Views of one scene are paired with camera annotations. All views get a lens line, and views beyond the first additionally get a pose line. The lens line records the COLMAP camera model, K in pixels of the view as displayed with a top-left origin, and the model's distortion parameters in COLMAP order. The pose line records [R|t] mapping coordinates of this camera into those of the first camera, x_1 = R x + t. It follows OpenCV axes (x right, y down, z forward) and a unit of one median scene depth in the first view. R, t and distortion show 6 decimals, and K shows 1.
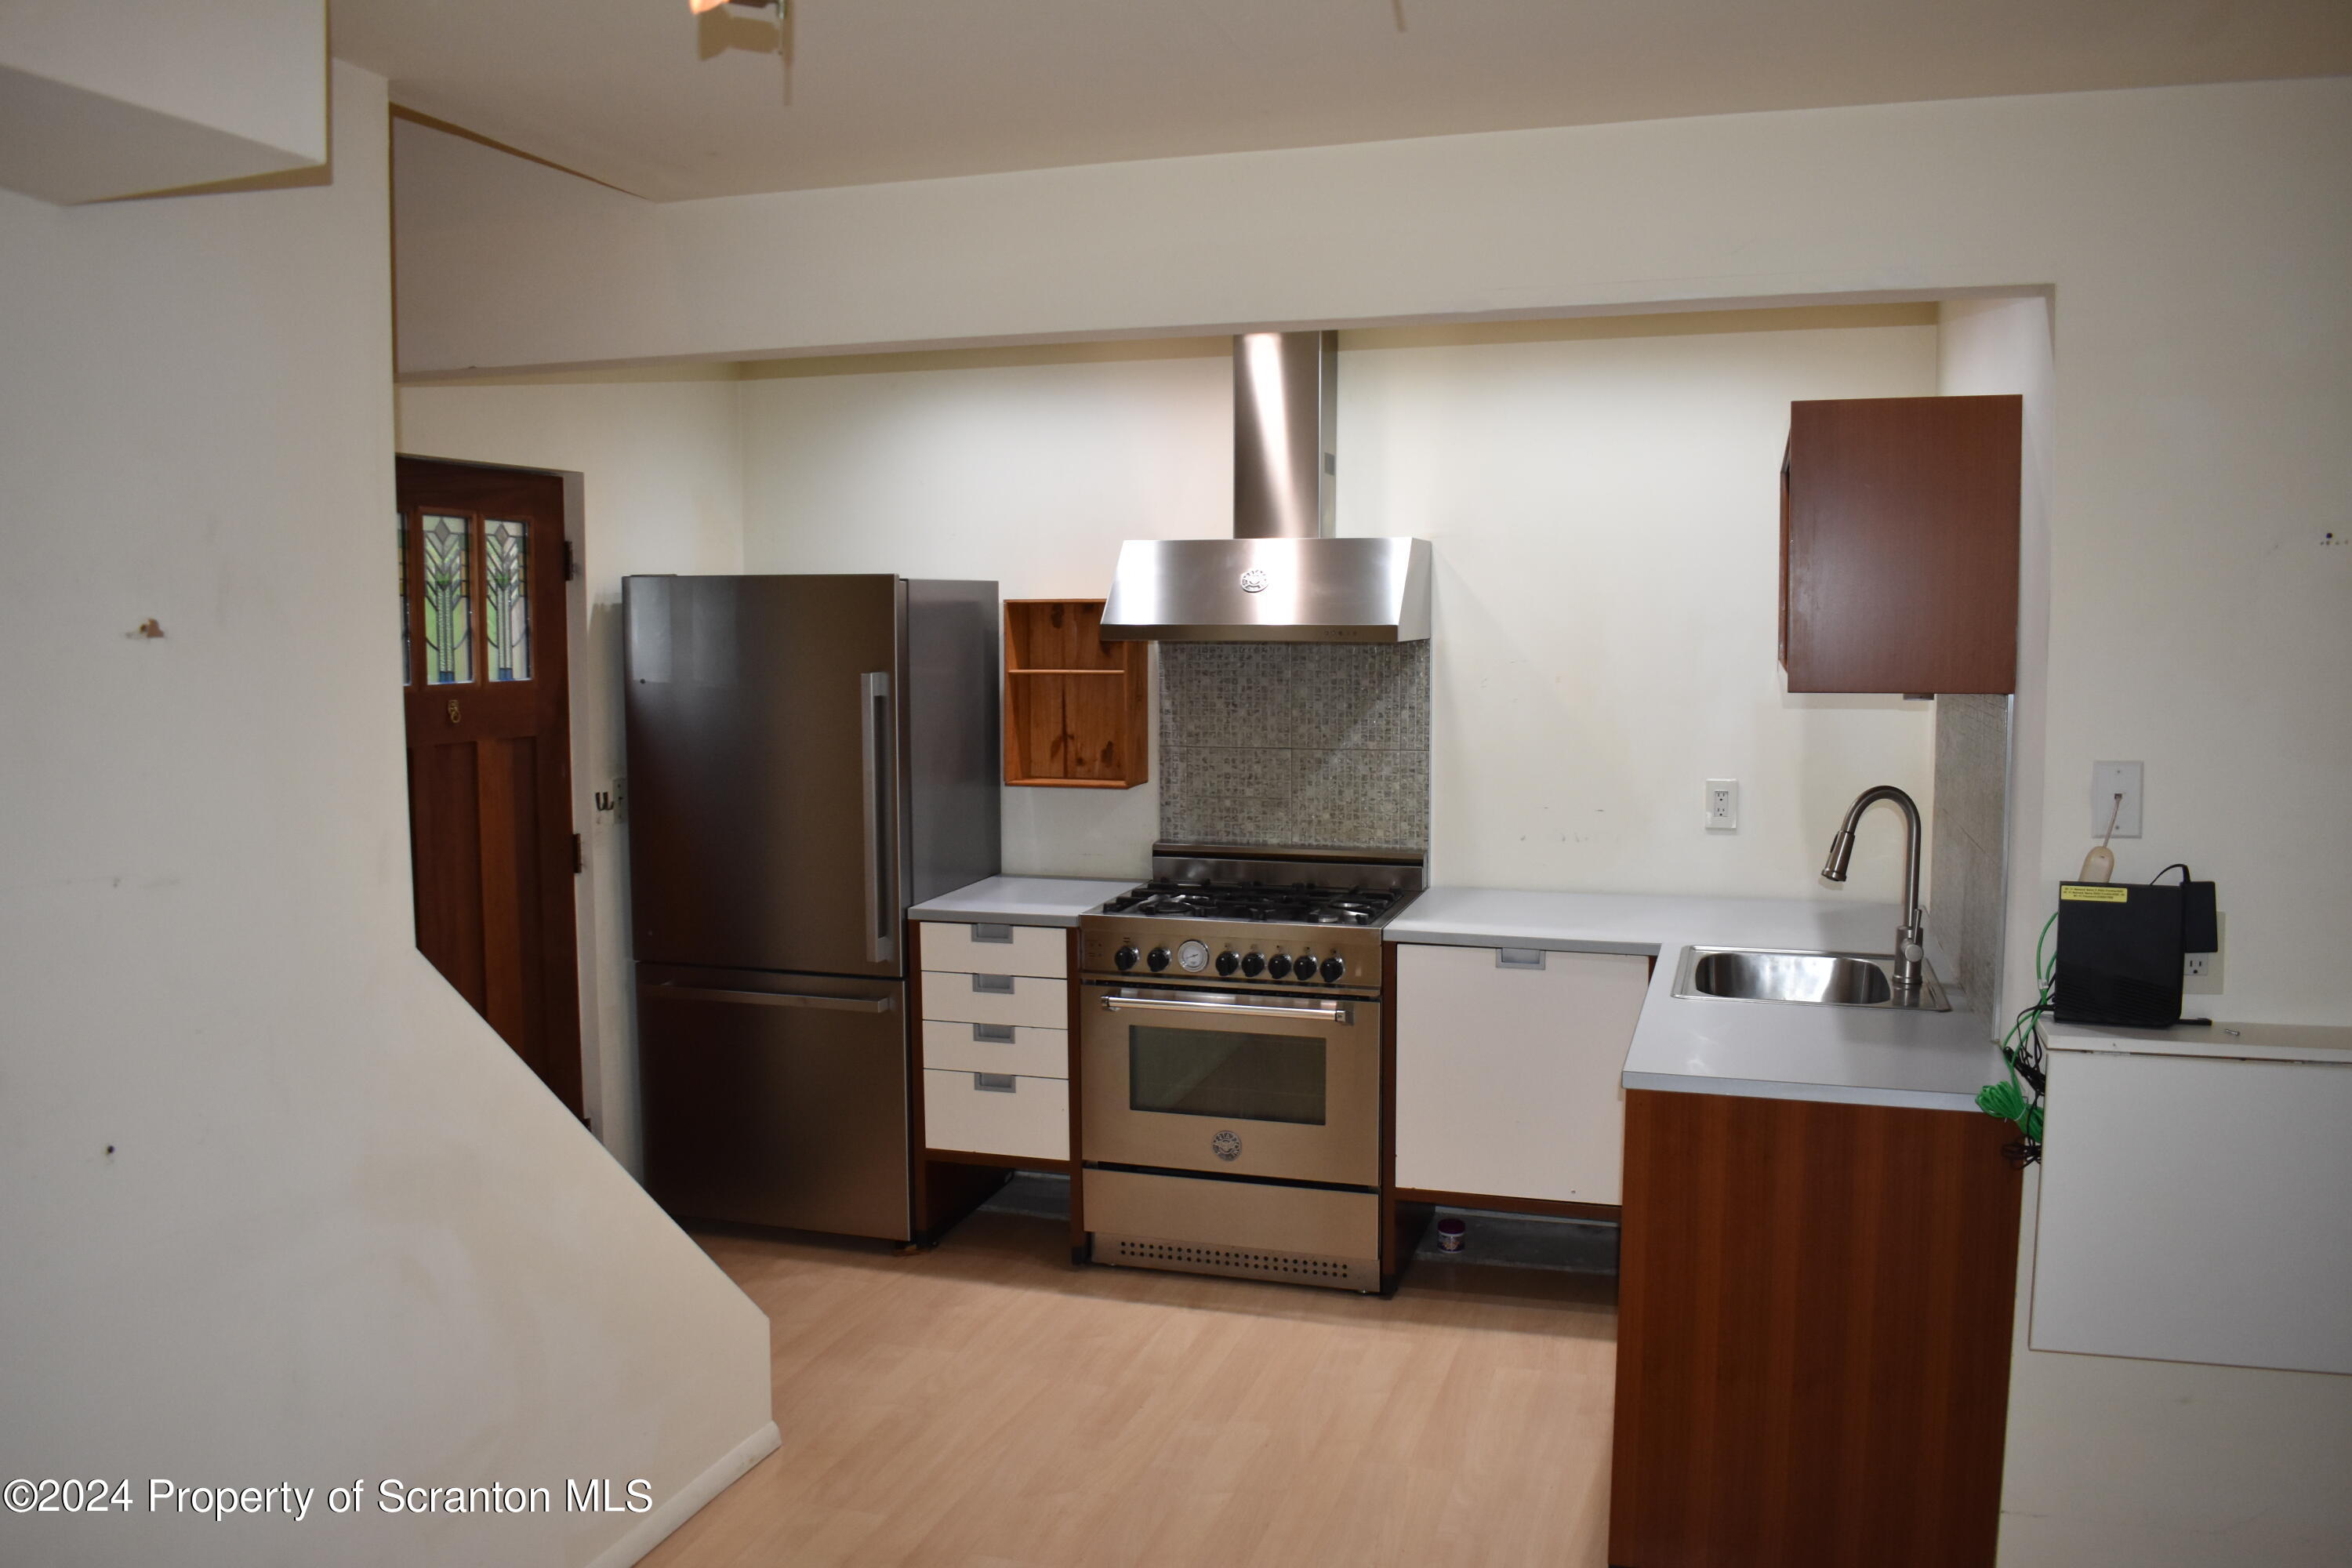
lens RADIAL K [[1851.6, 0, 1178.4], [0, 1851.6, 785.3], [0, 0, 1]] dist [-0.092557, 0.010337]
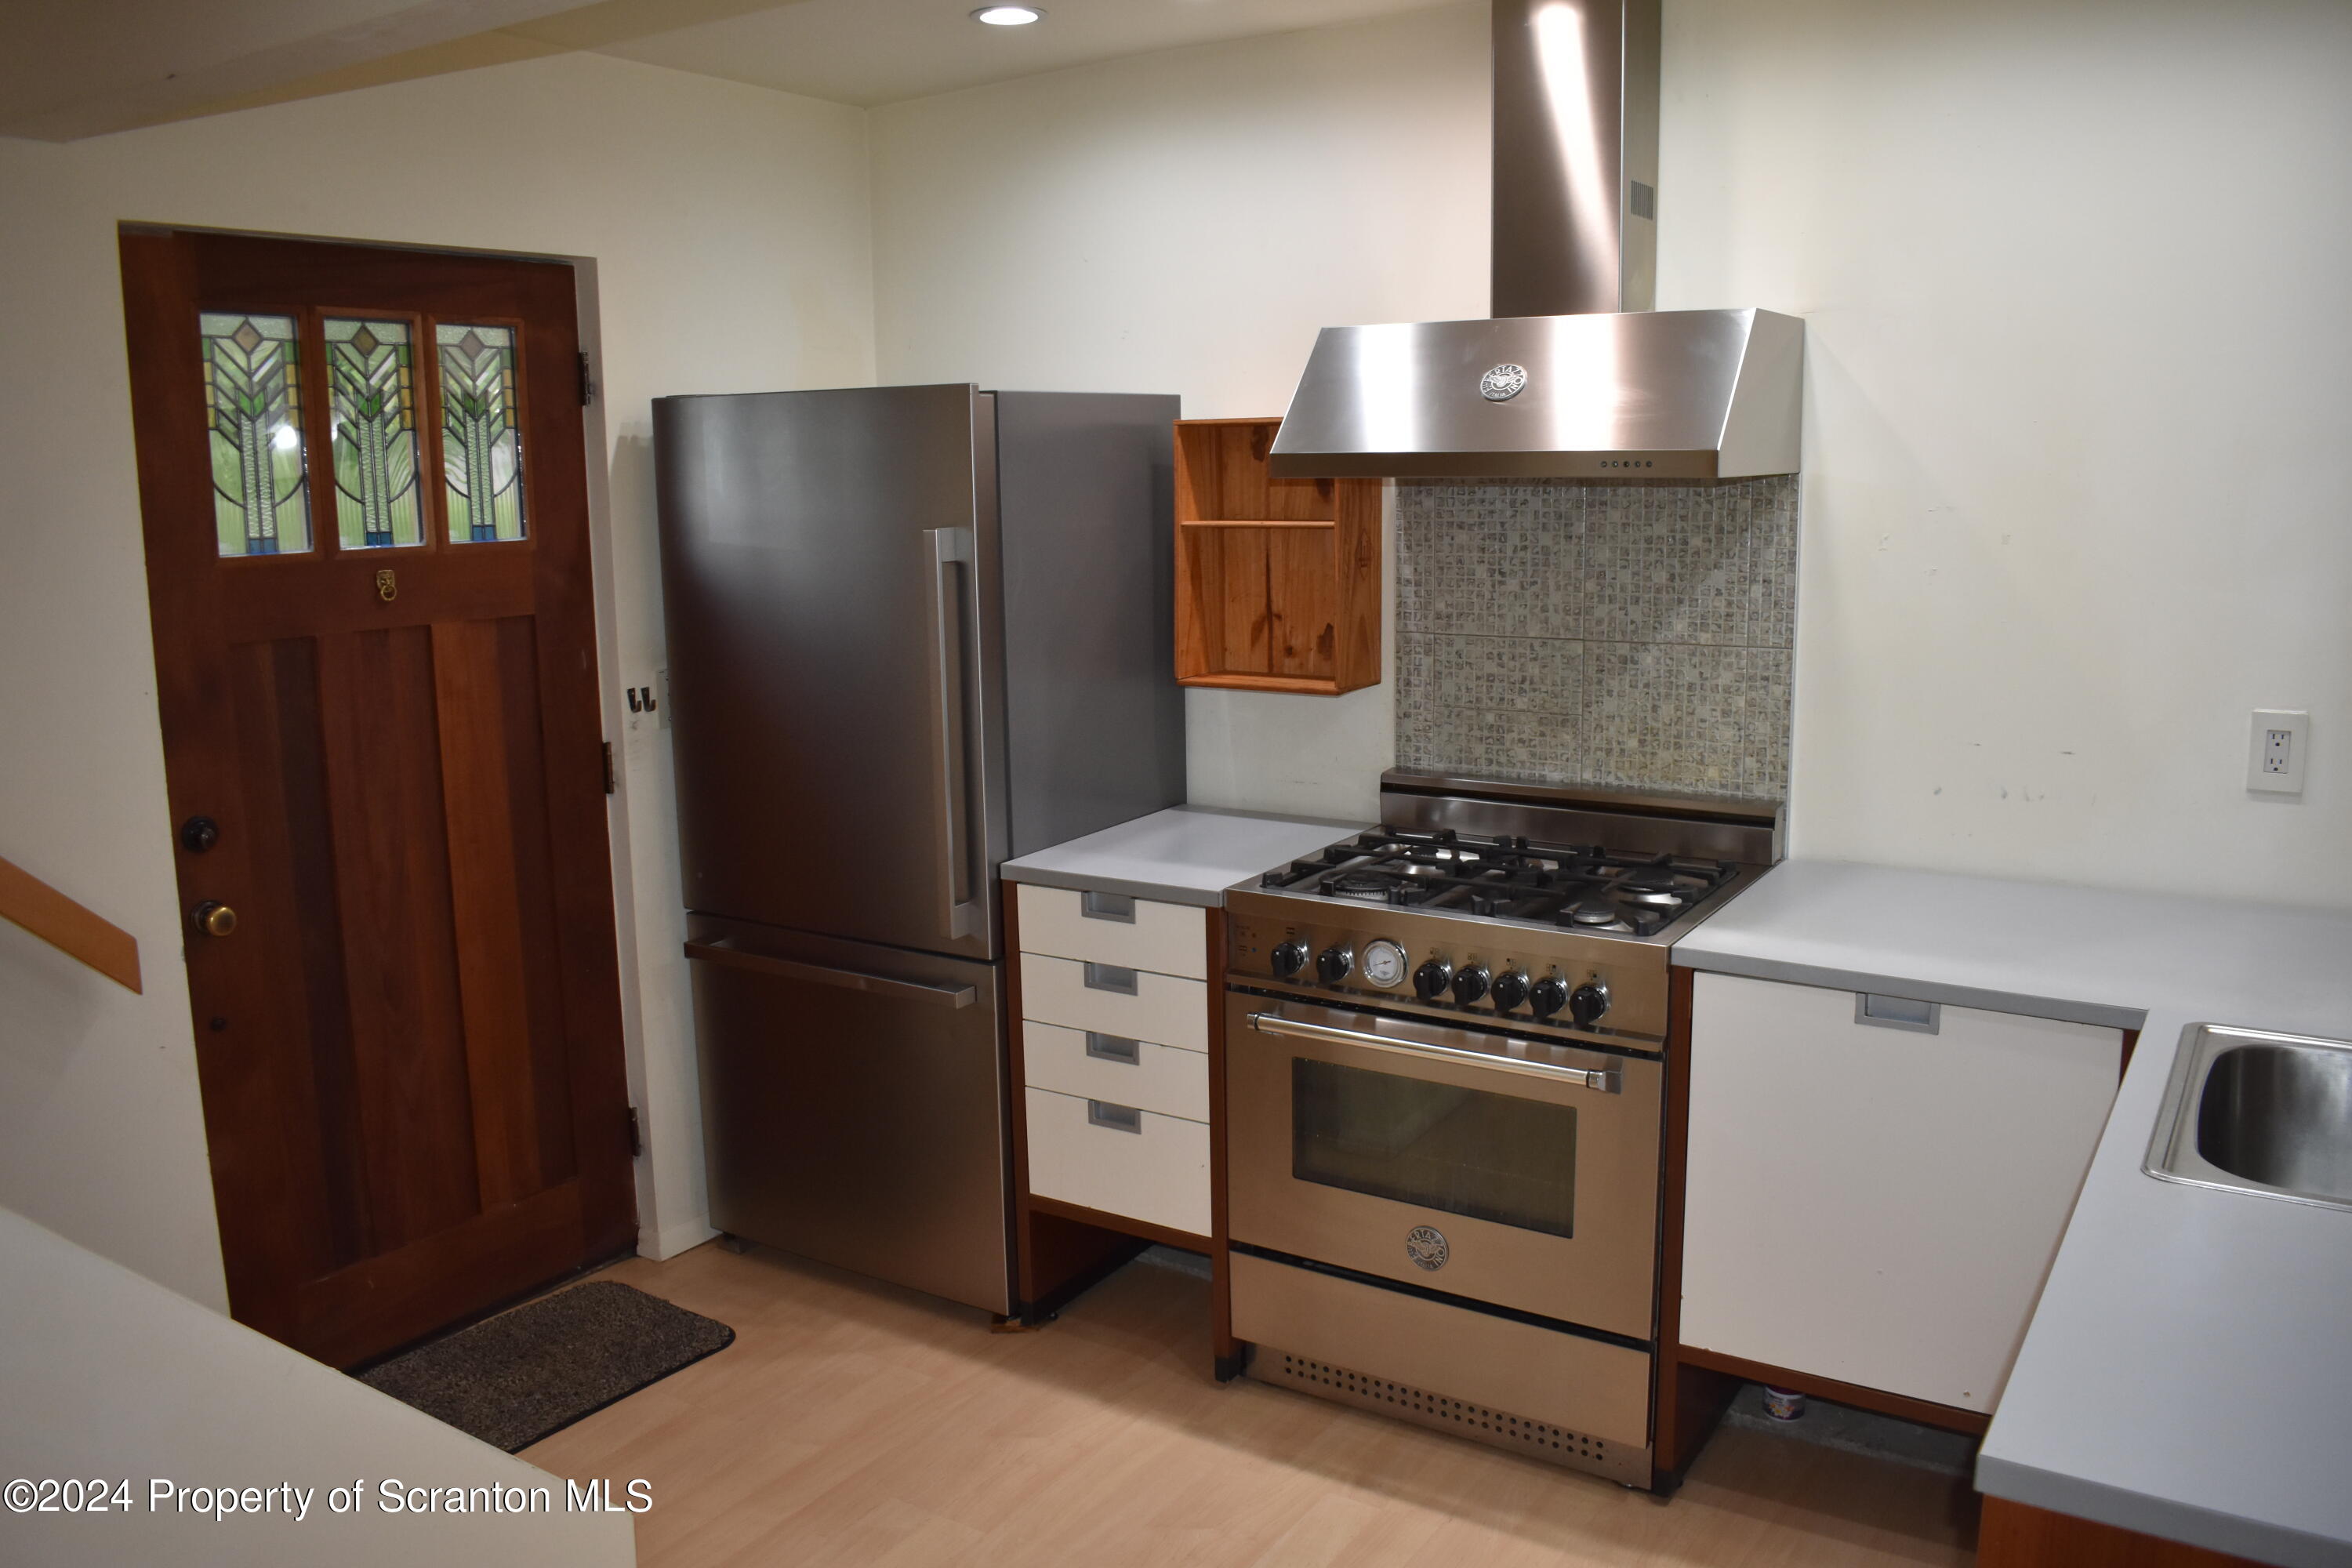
lens RADIAL K [[1851.6, 0, 1170.8], [0, 1851.6, 794.0], [0, 0, 1]] dist [-0.092557, 0.010337]
pose [[0.963606, 0.035844, -0.264912, 0.102504], [-0.011189, 0.995510, 0.093998, -0.027154], [0.267091, -0.087613, 0.959680, 0.342207]]
